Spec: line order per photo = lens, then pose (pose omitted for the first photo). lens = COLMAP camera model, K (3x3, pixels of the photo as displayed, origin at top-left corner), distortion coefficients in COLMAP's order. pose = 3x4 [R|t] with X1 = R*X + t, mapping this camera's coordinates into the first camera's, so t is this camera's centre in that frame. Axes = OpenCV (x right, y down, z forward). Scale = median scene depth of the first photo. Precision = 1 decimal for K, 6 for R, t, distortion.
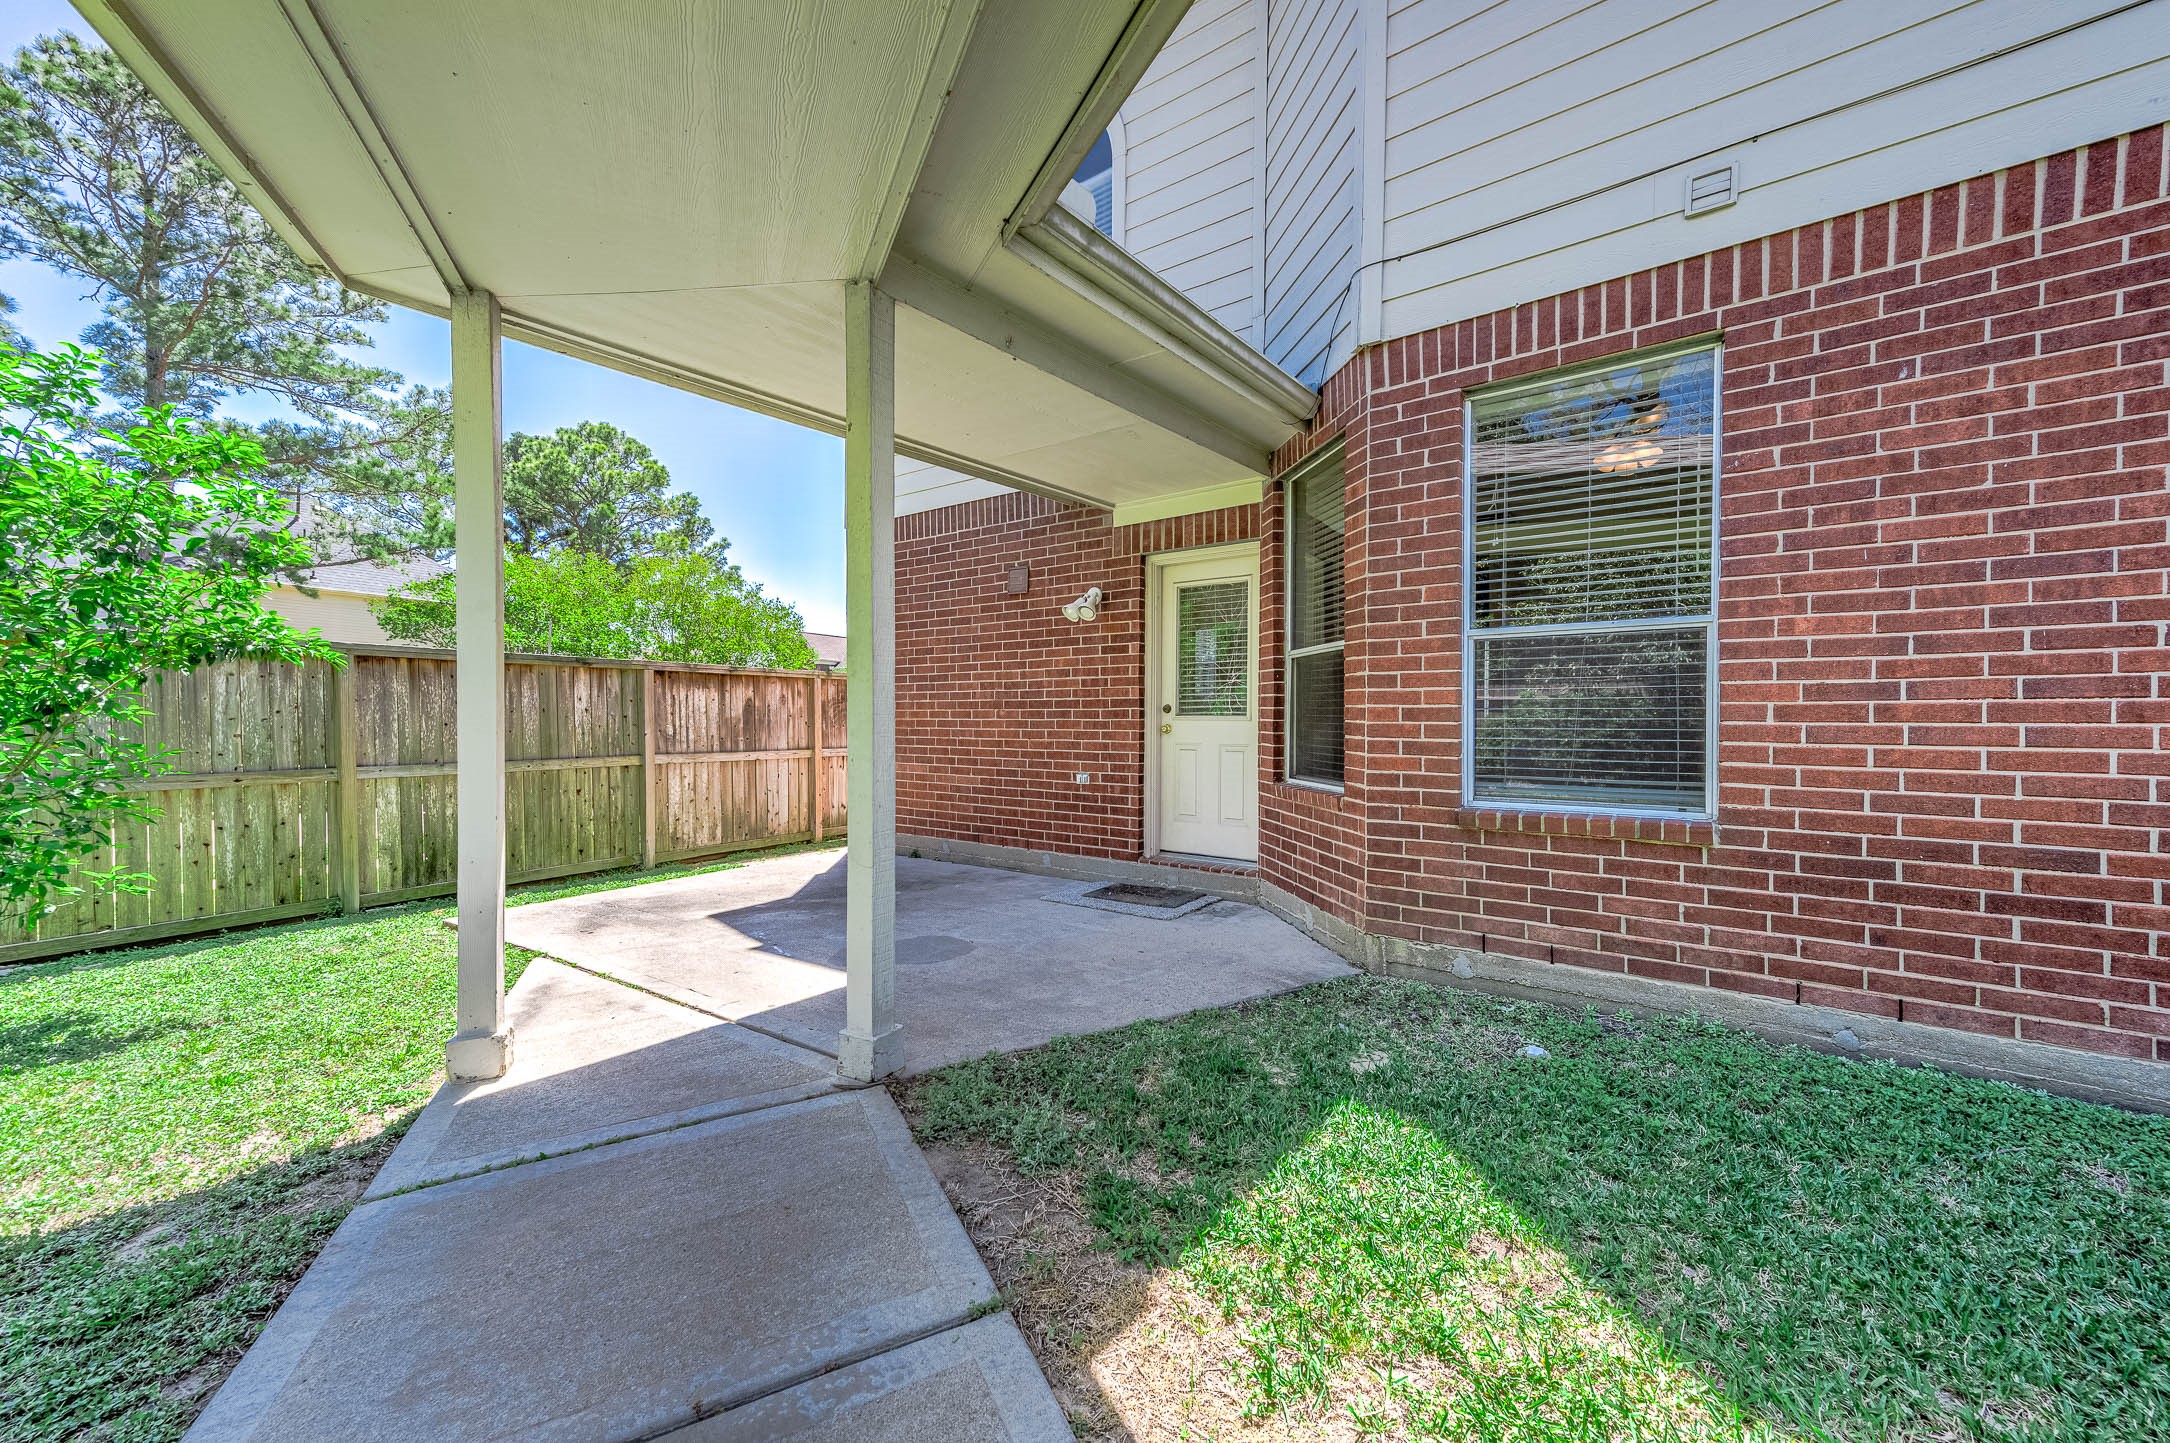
lens RADIAL K [[845.5, 0, 1090.4], [0, 845.5, 729.5], [0, 0, 1]] dist [-0.003346, -0.000464]
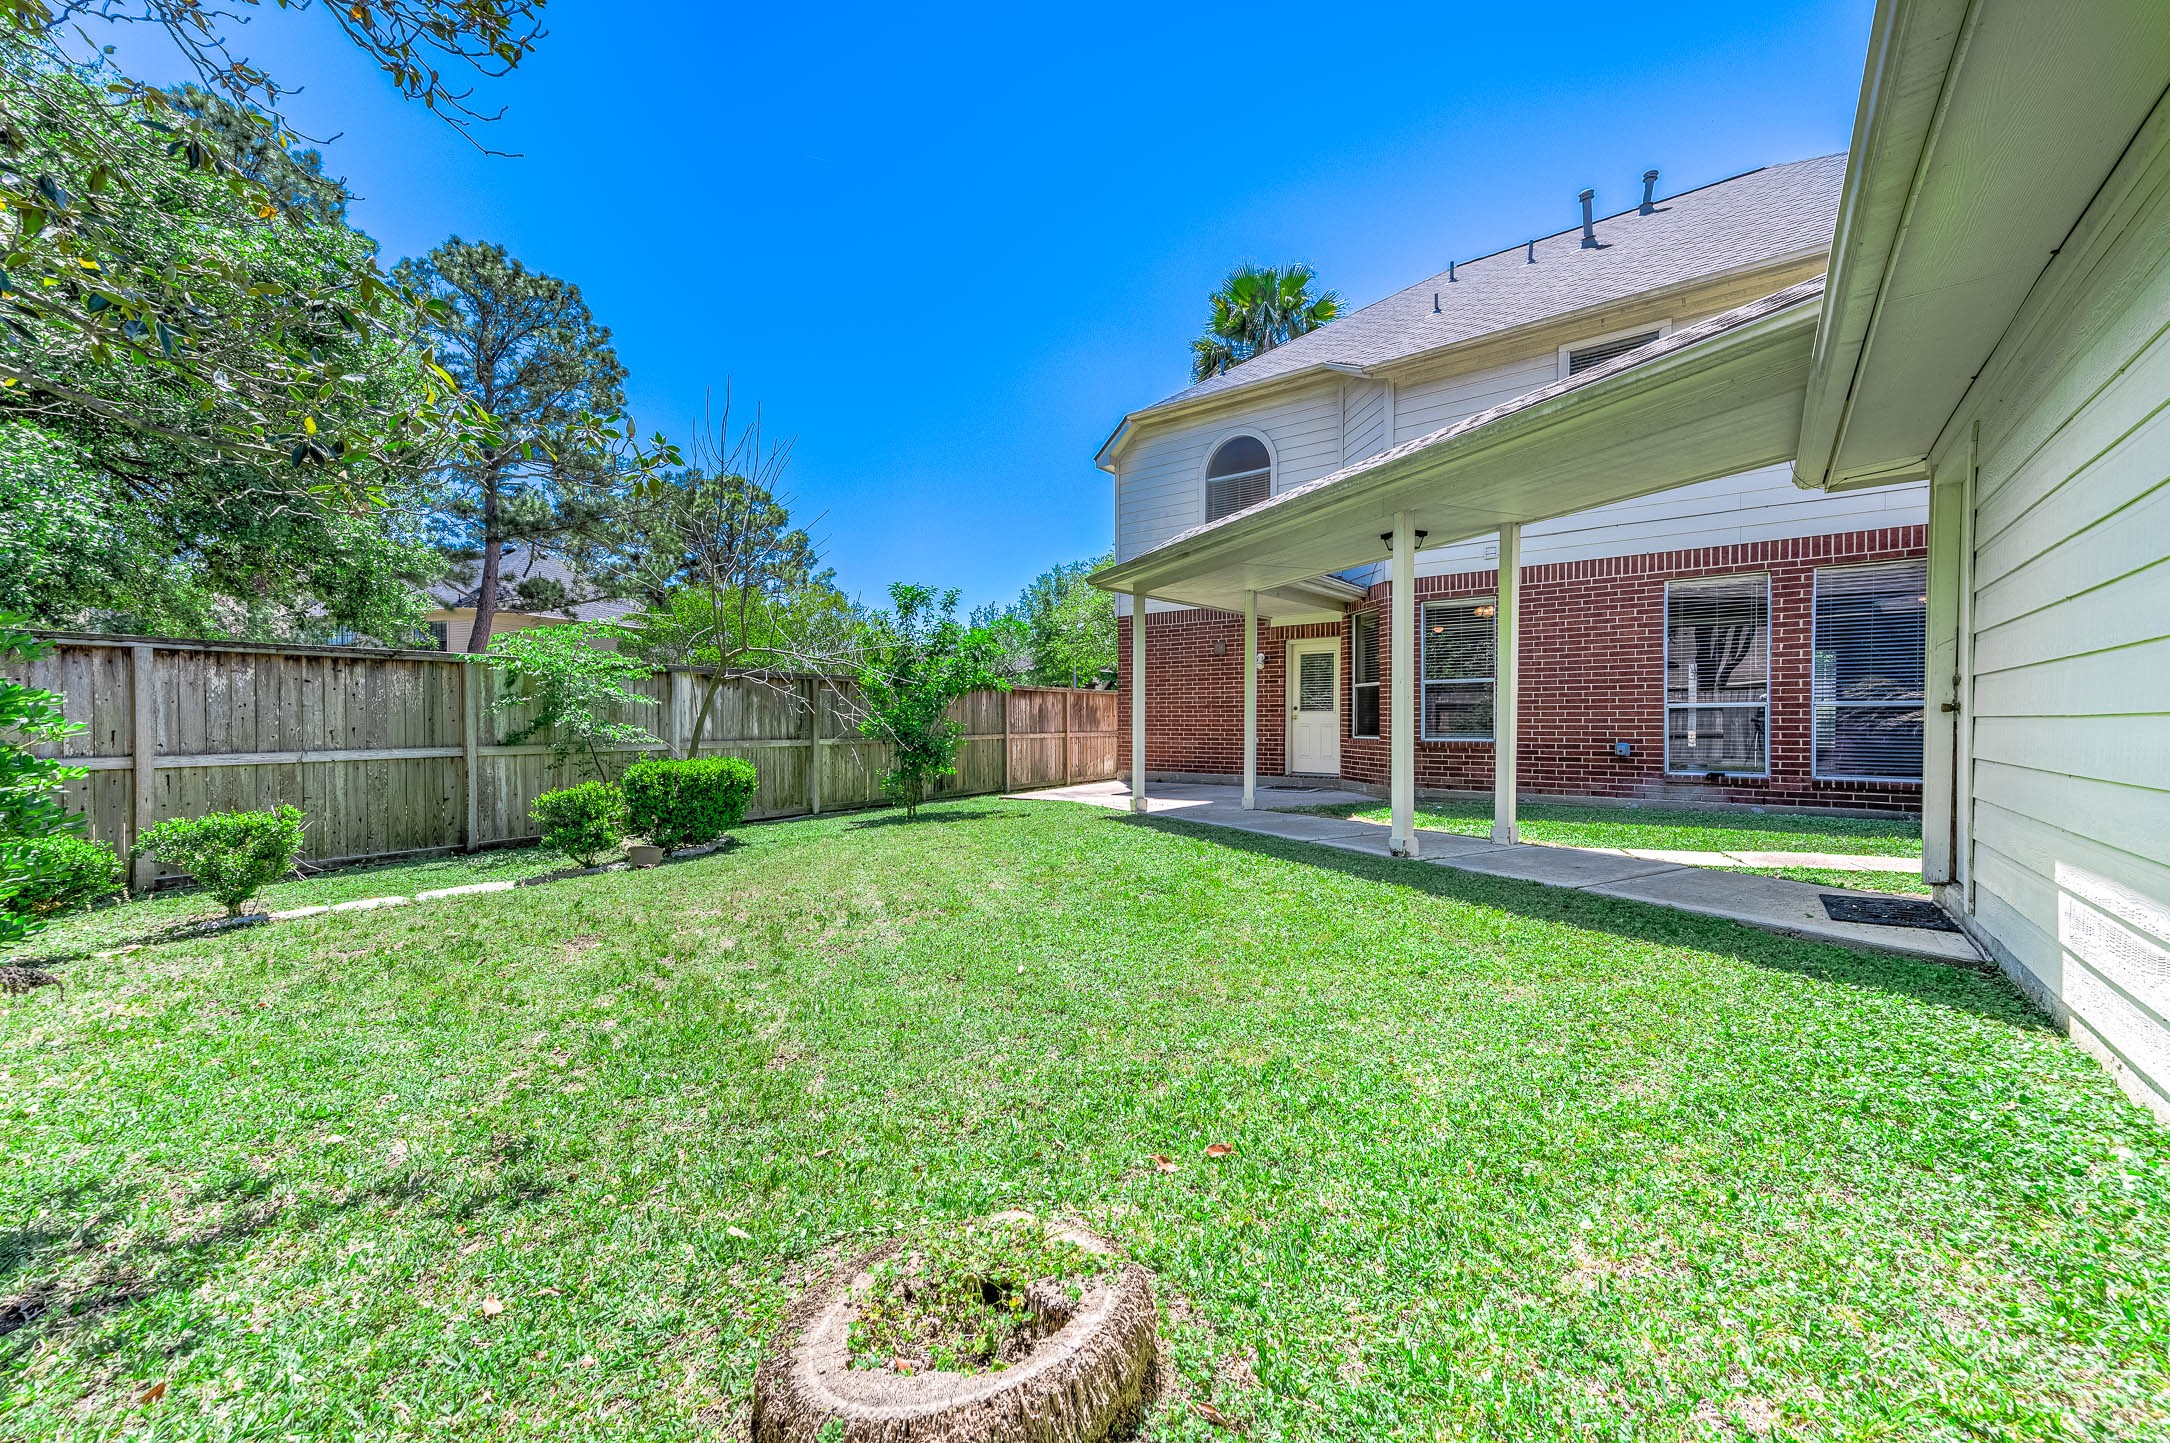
lens RADIAL K [[845.5, 0, 1078.8], [0, 845.5, 720.0], [0, 0, 1]] dist [-0.003346, -0.000464]
pose [[0.999735, 0.000211, -0.023041, -0.431923], [-0.000612, 0.999848, -0.017432, 0.045791], [0.023034, 0.017441, 0.999583, -1.249688]]
